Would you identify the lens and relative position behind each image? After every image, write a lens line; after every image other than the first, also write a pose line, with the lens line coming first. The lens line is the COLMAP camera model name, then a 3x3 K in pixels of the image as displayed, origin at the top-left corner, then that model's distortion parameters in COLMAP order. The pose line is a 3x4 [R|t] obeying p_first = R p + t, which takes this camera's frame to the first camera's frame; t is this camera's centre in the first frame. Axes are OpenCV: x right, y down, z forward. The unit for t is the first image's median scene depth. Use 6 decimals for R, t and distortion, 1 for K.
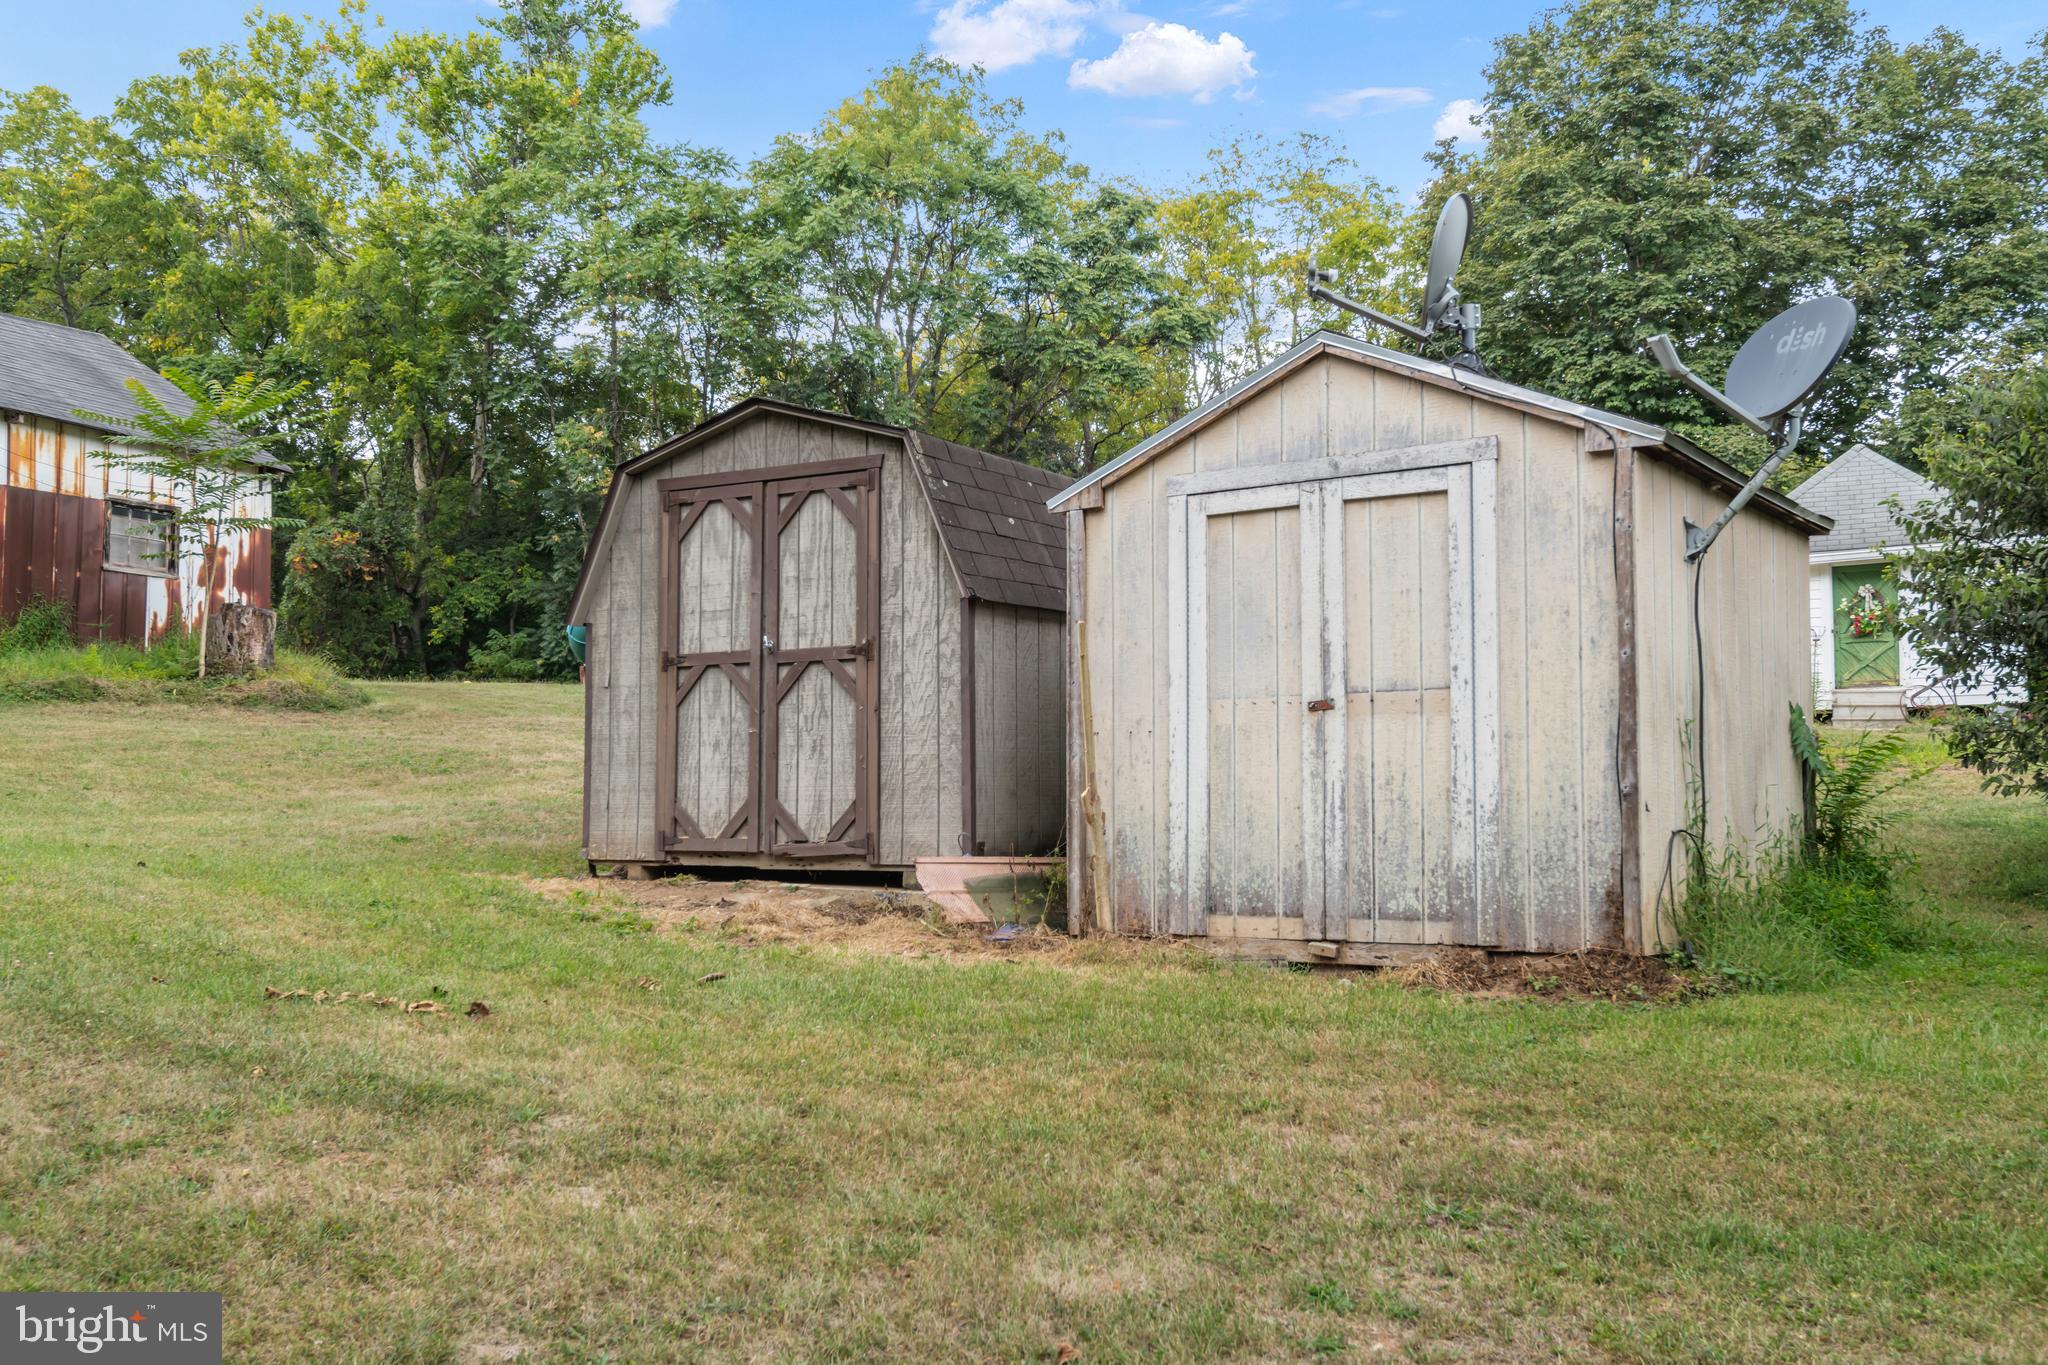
lens RADIAL K [[1978.0, 0, 1024.0], [0, 1978.0, 682.5], [0, 0, 1]] dist [0.029124, 0.010166]
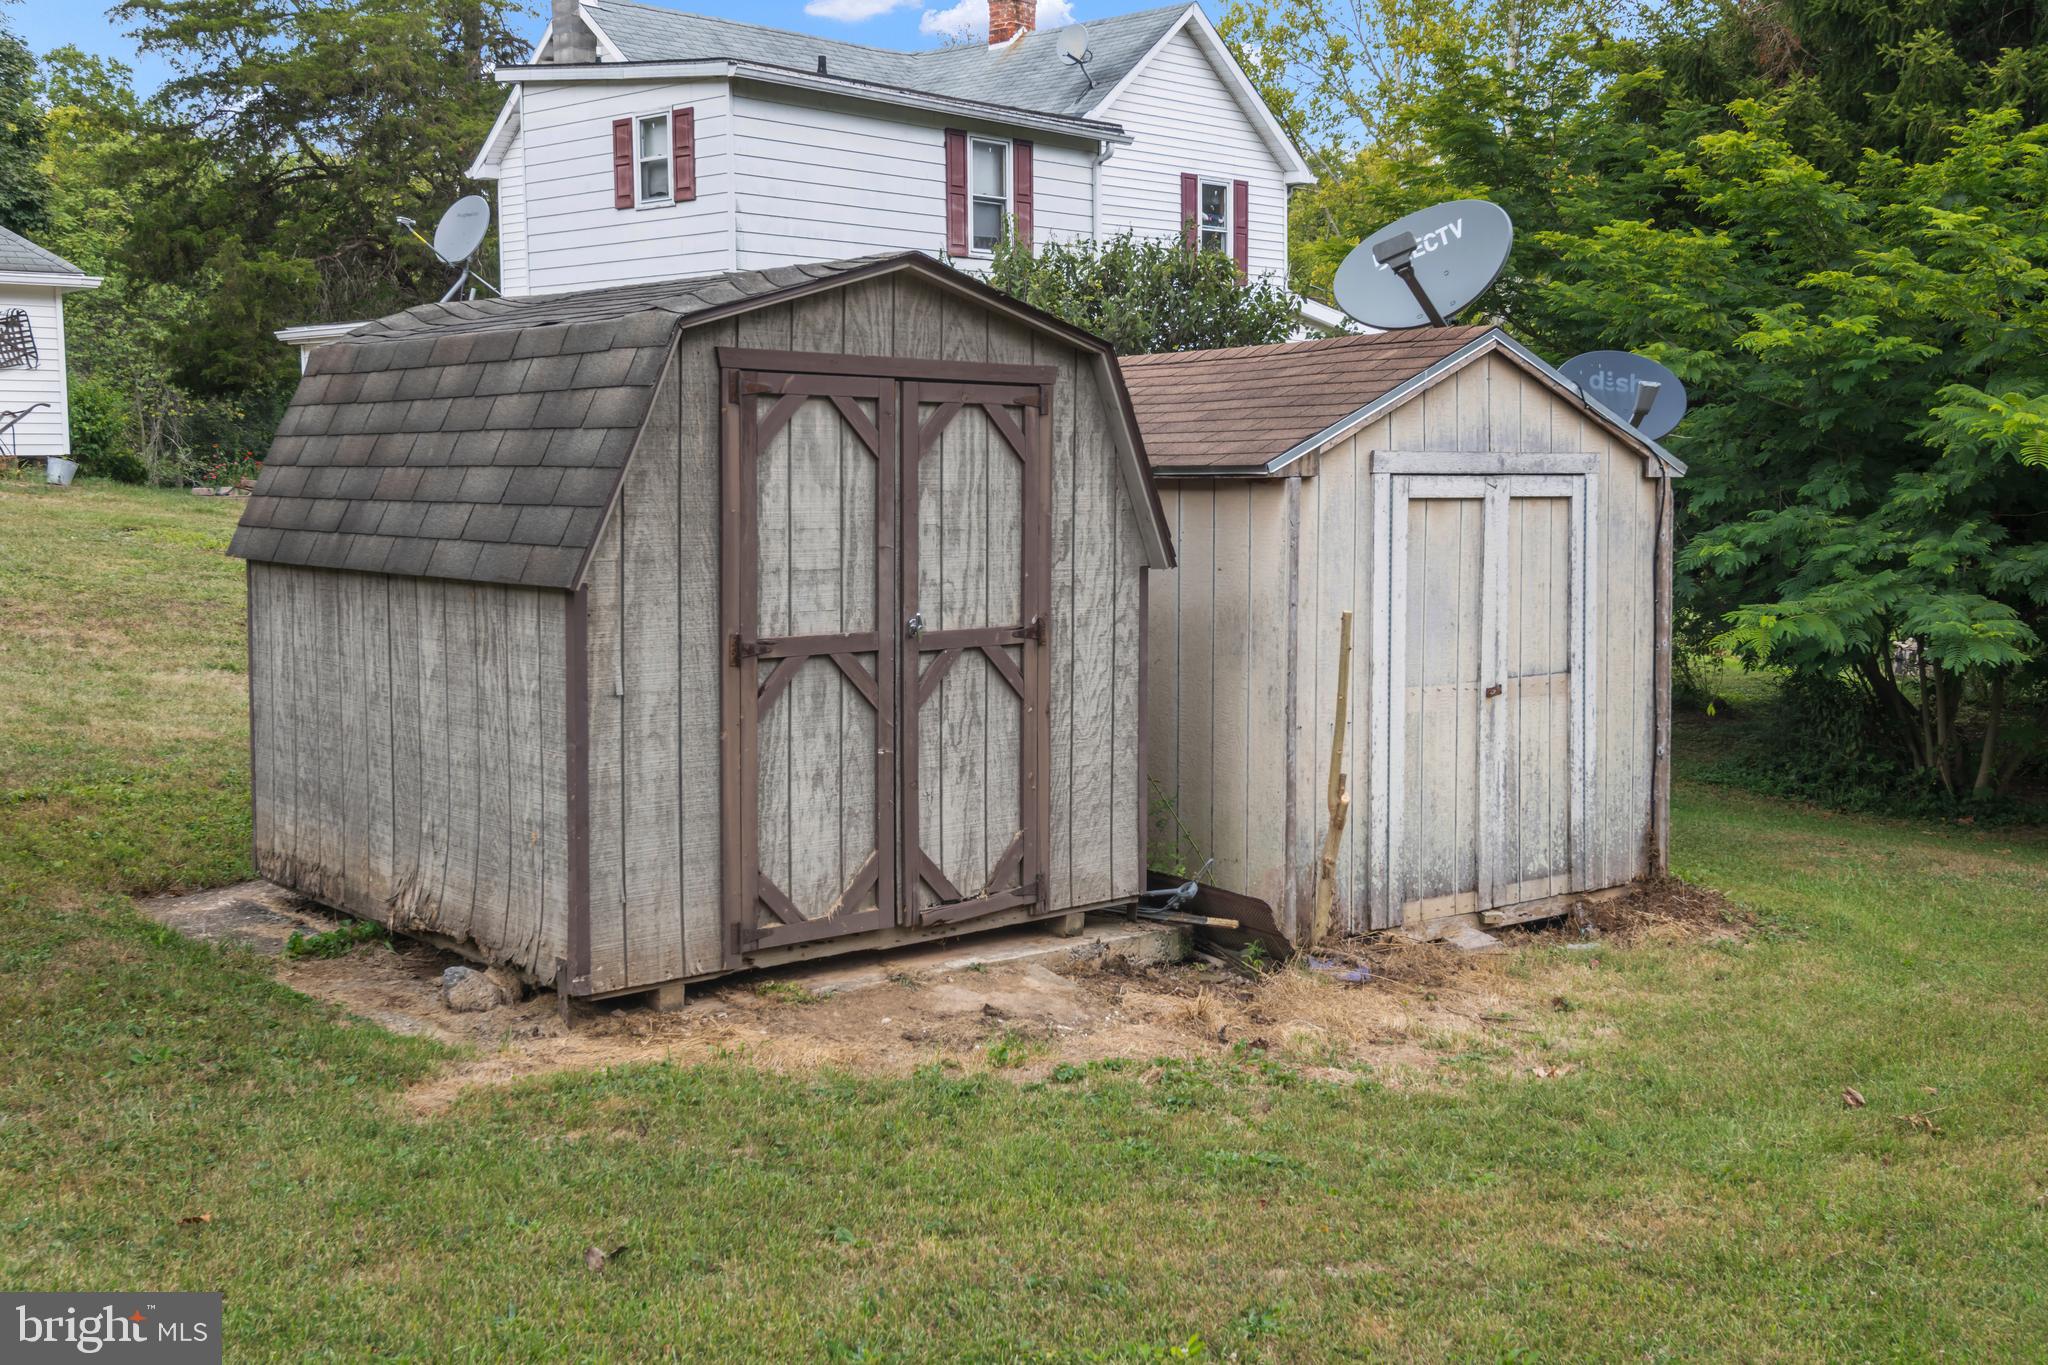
lens RADIAL K [[1978.0, 0, 1024.0], [0, 1978.0, 682.5], [0, 0, 1]] dist [0.029124, 0.010166]
pose [[0.304284, -0.085282, 0.948756, -0.774853], [-0.064520, 0.991852, 0.109848, -0.077735], [-0.950394, -0.094639, 0.296302, 0.769779]]
